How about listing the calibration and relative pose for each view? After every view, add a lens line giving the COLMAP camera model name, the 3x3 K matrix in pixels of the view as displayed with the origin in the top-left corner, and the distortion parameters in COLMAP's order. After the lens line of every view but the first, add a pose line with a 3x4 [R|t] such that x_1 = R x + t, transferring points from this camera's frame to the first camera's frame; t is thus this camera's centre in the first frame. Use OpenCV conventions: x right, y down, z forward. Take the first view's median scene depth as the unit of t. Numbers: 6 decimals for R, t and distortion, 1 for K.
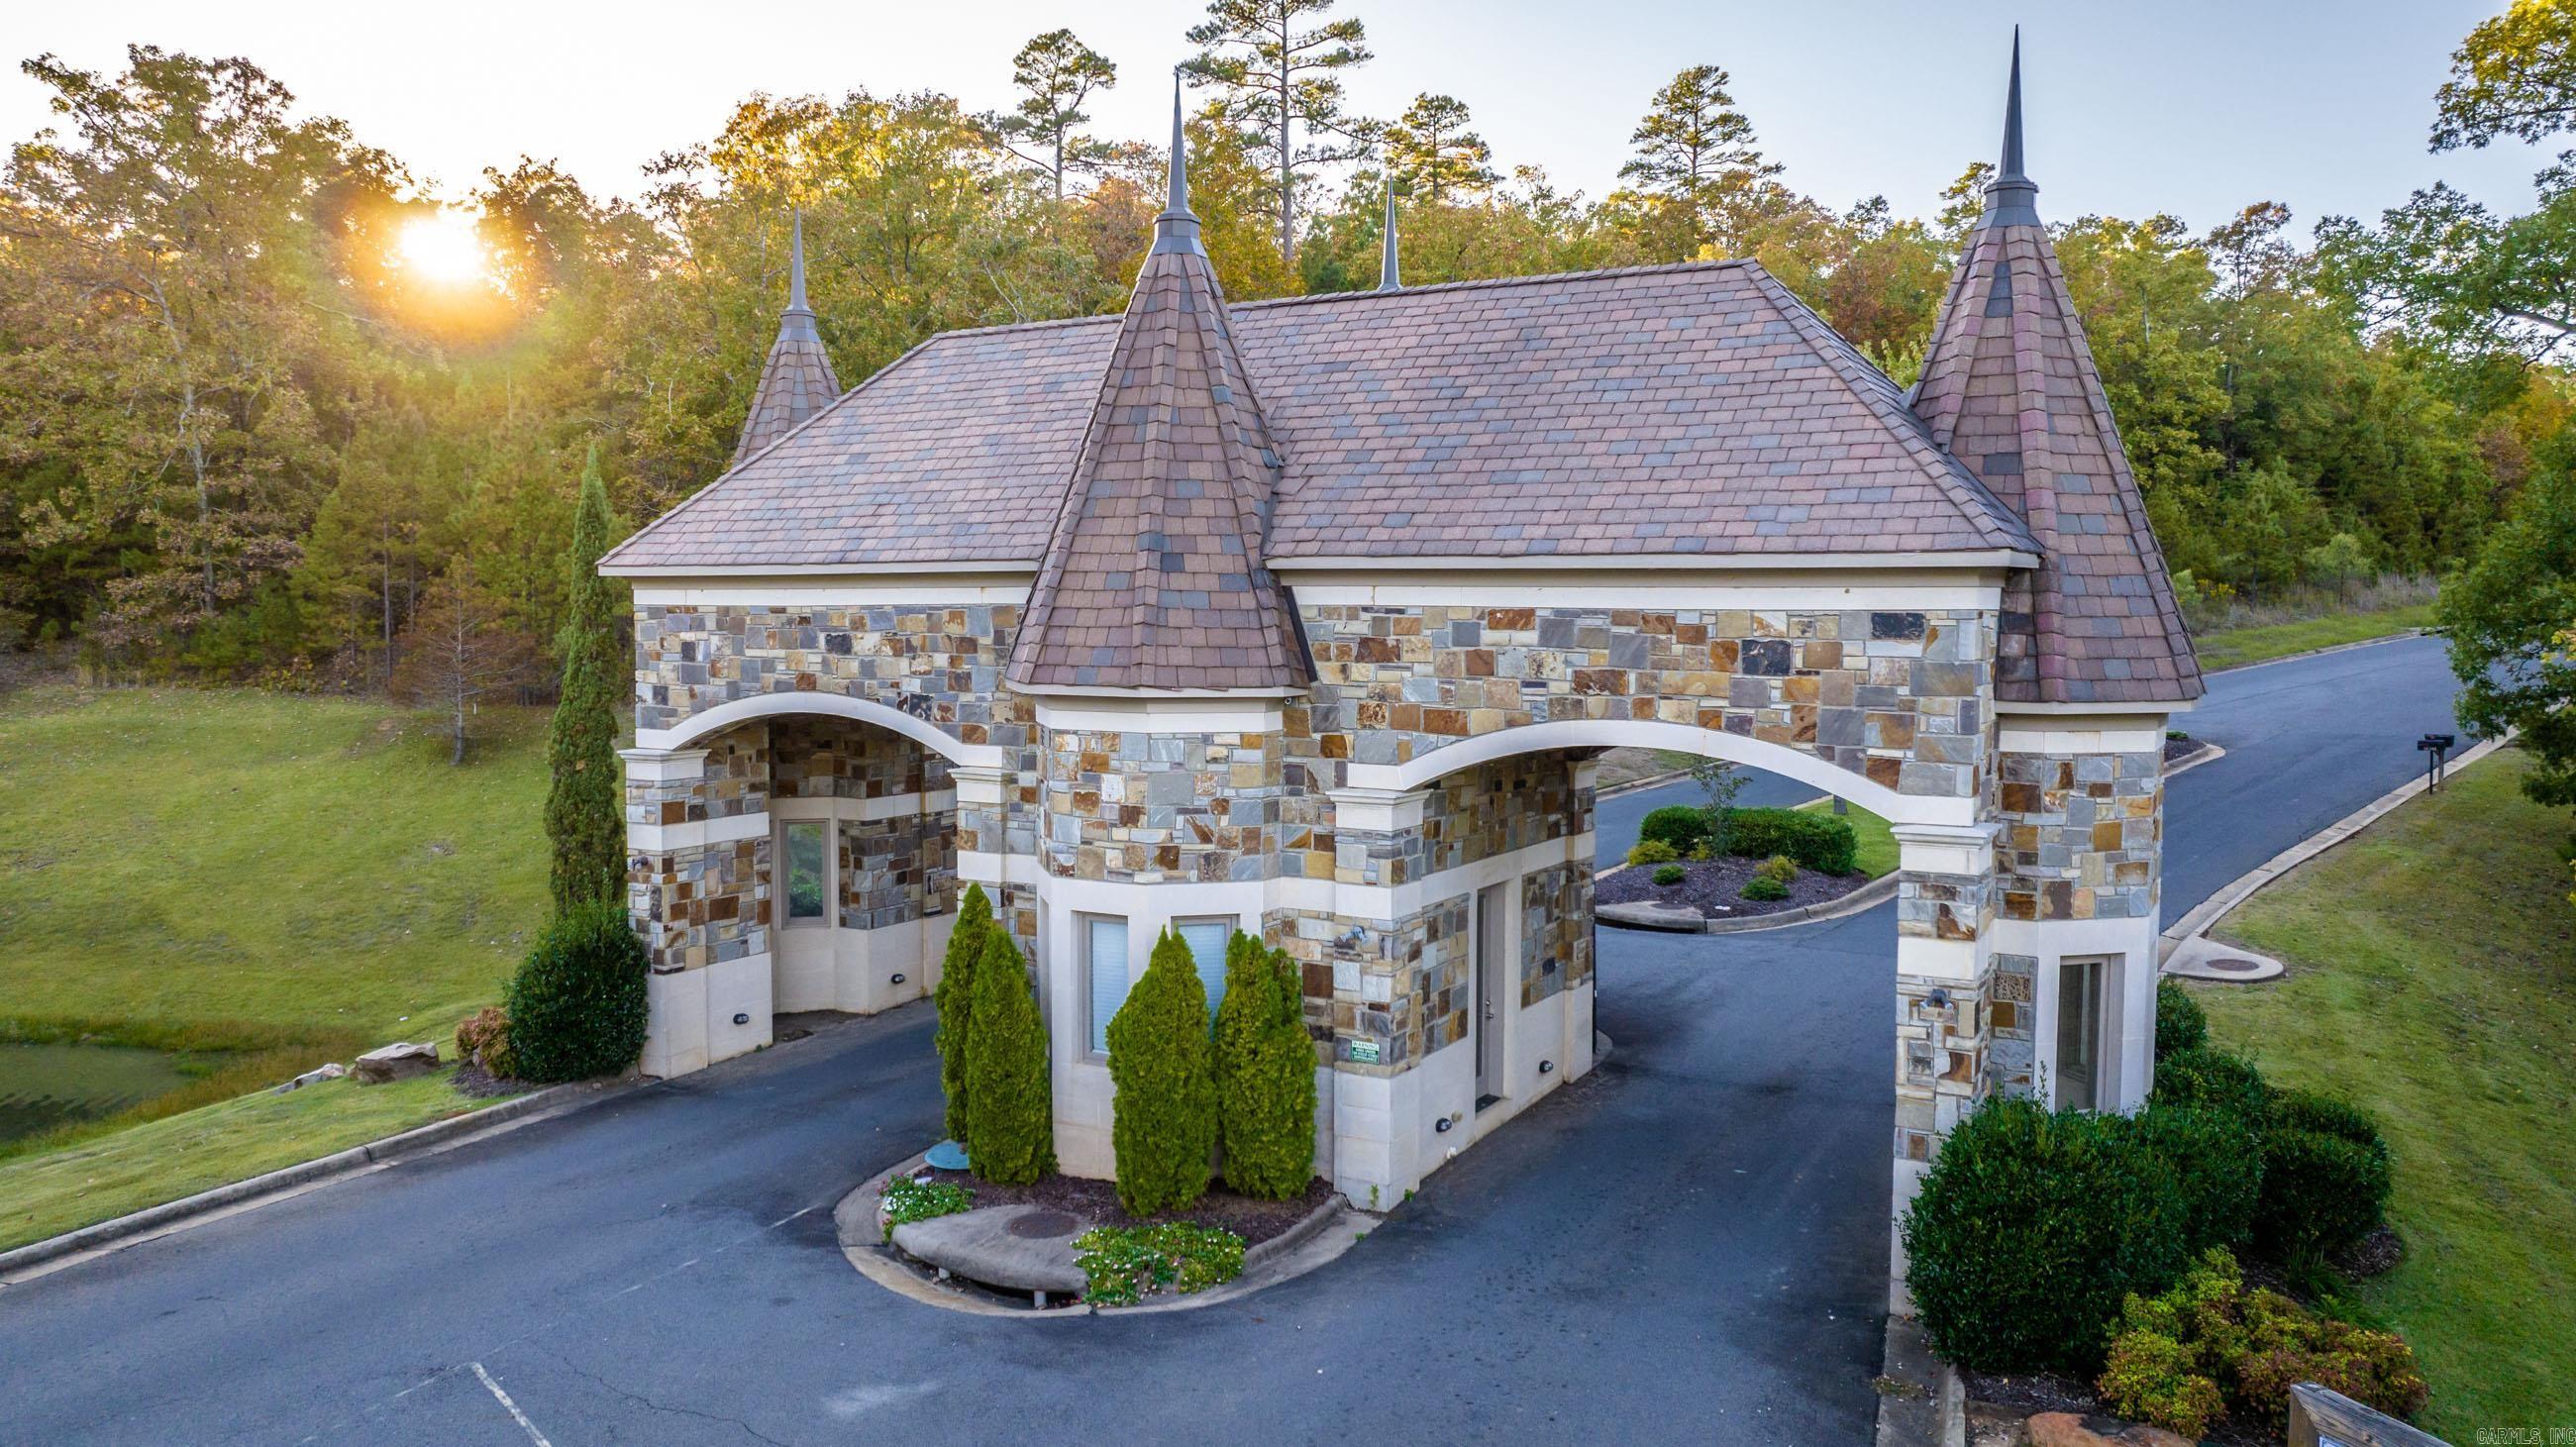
lens RADIAL K [[1893.0, 0, 1283.2], [0, 1893.0, 728.9], [0, 0, 1]] dist [0.005058, -0.069140]
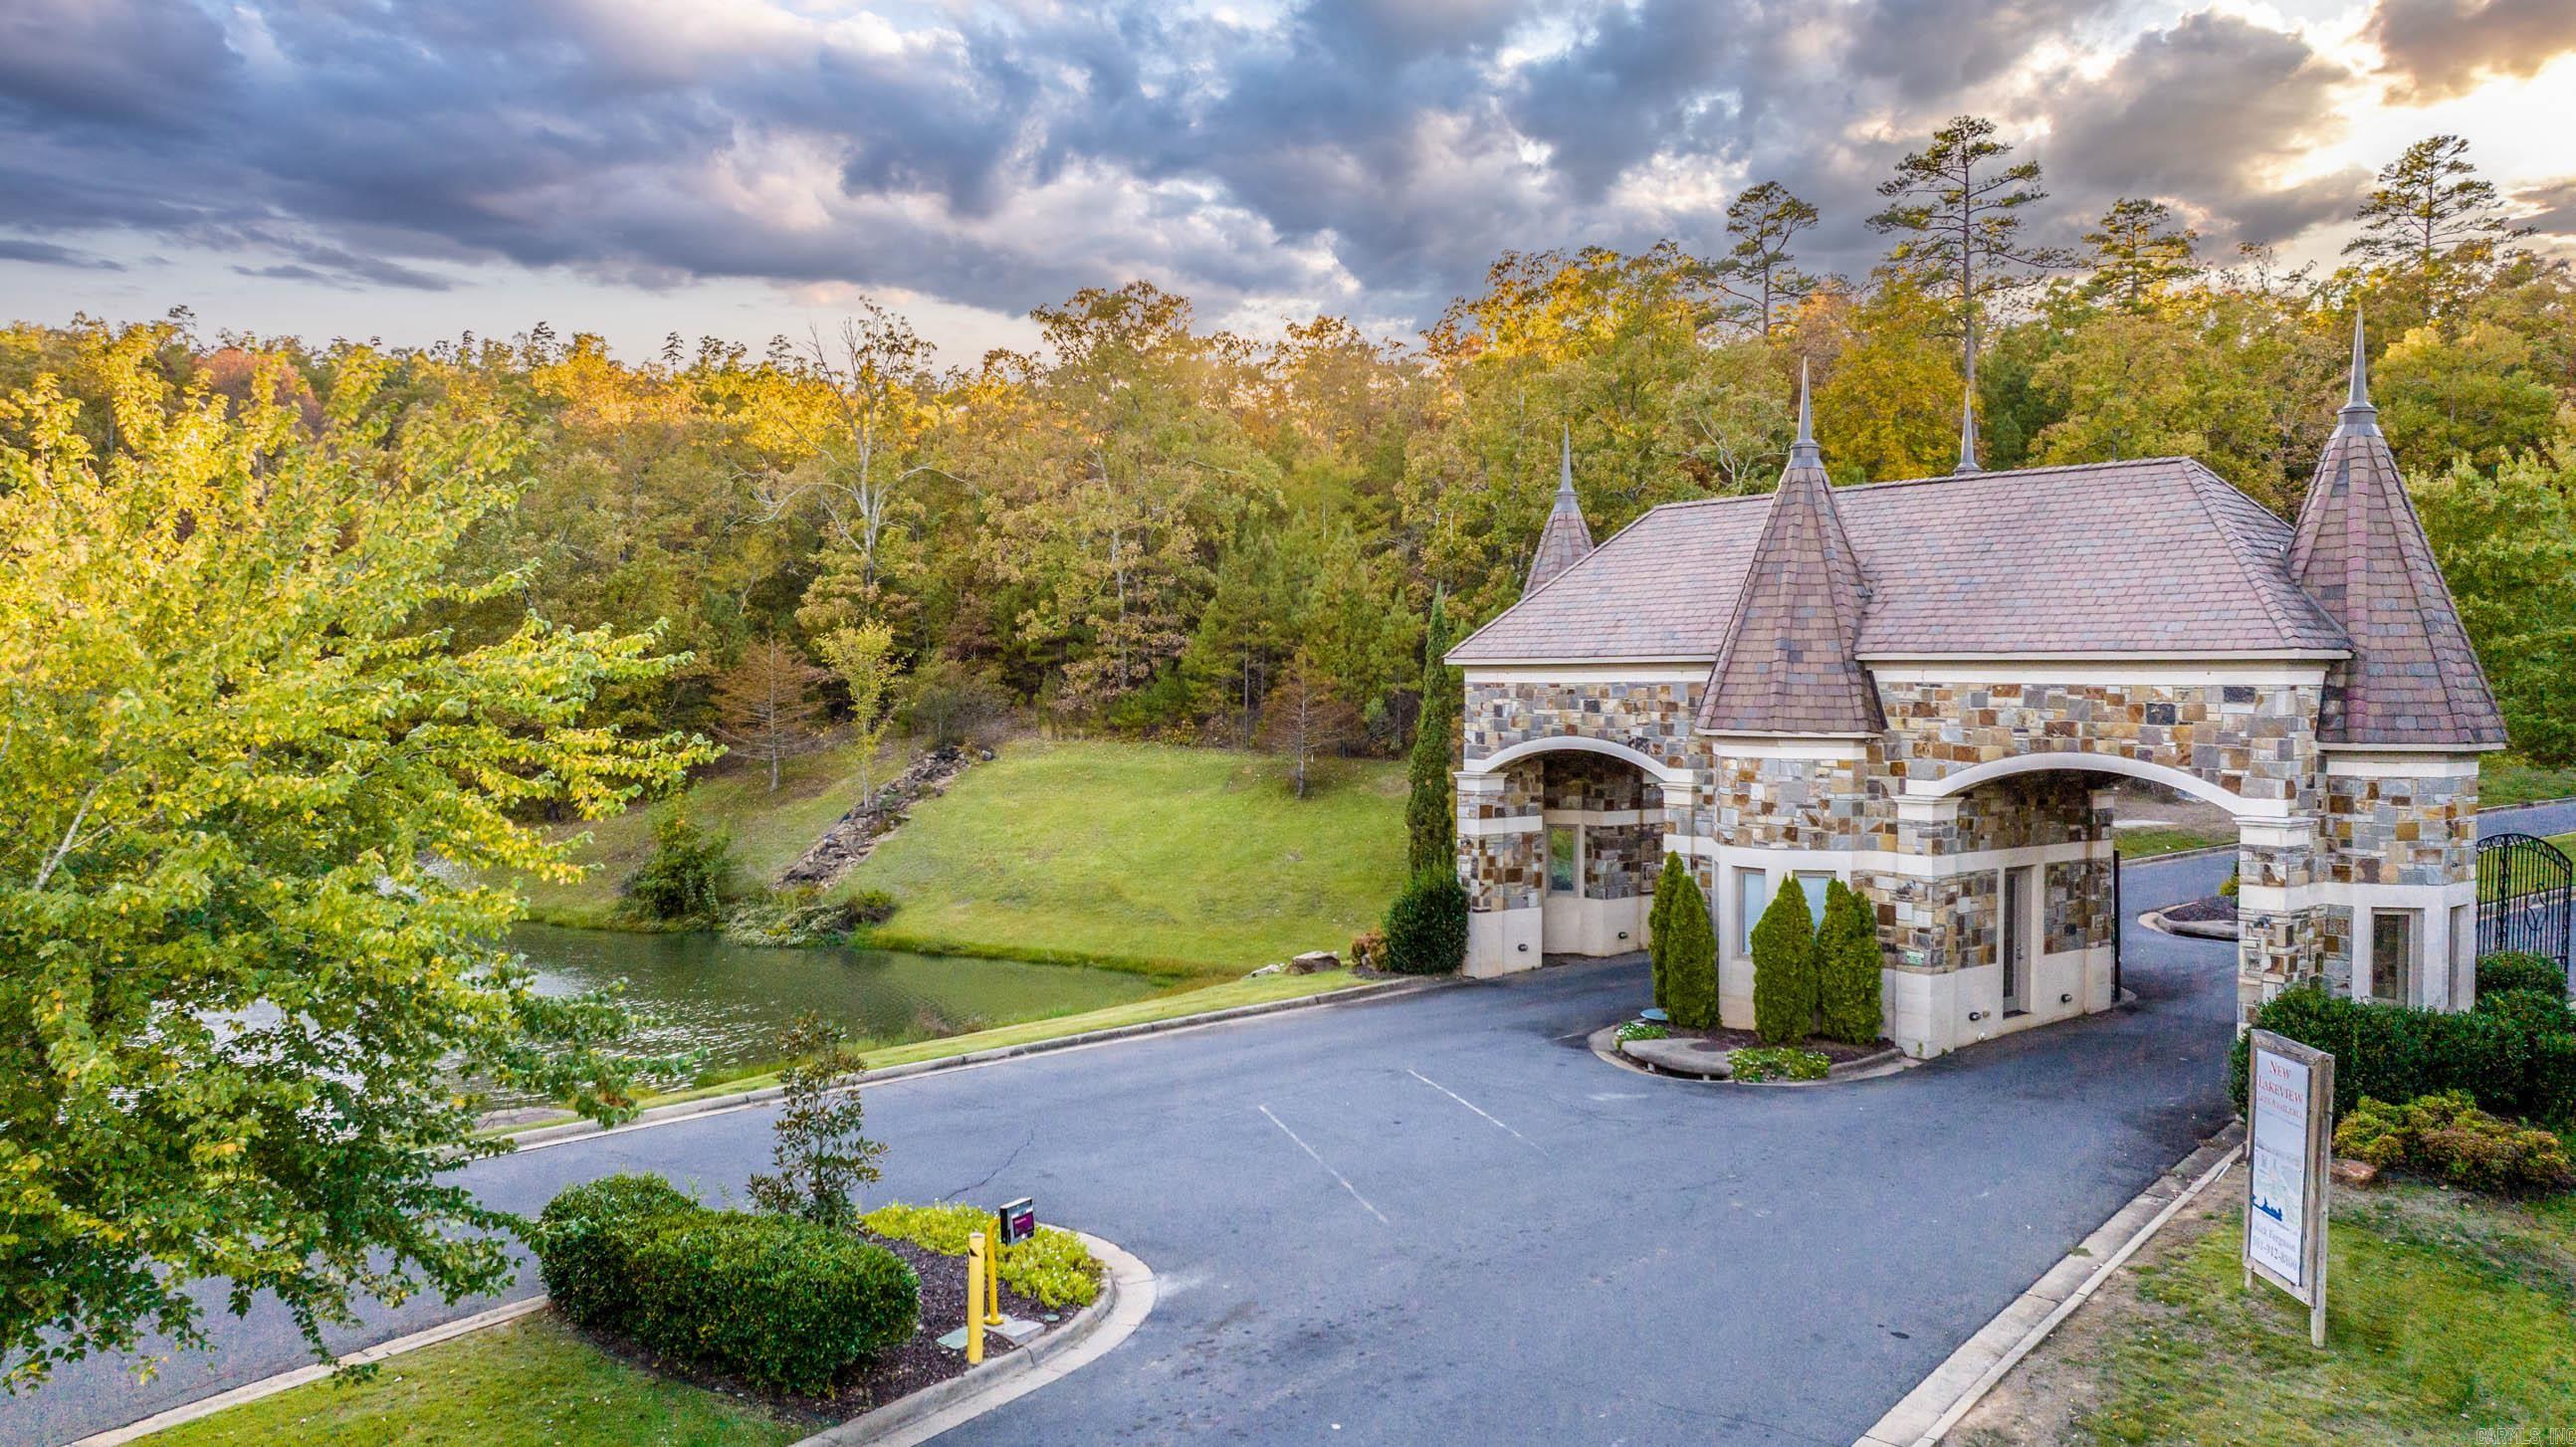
lens RADIAL K [[1892.8, 0, 1283.2], [0, 1892.8, 728.9], [0, 0, 1]] dist [0.005058, -0.069140]
pose [[0.931078, 0.008479, -0.364721, 0.114118], [-0.023447, 0.999054, -0.036631, 0.041618], [0.364066, 0.042658, 0.930396, -0.625456]]
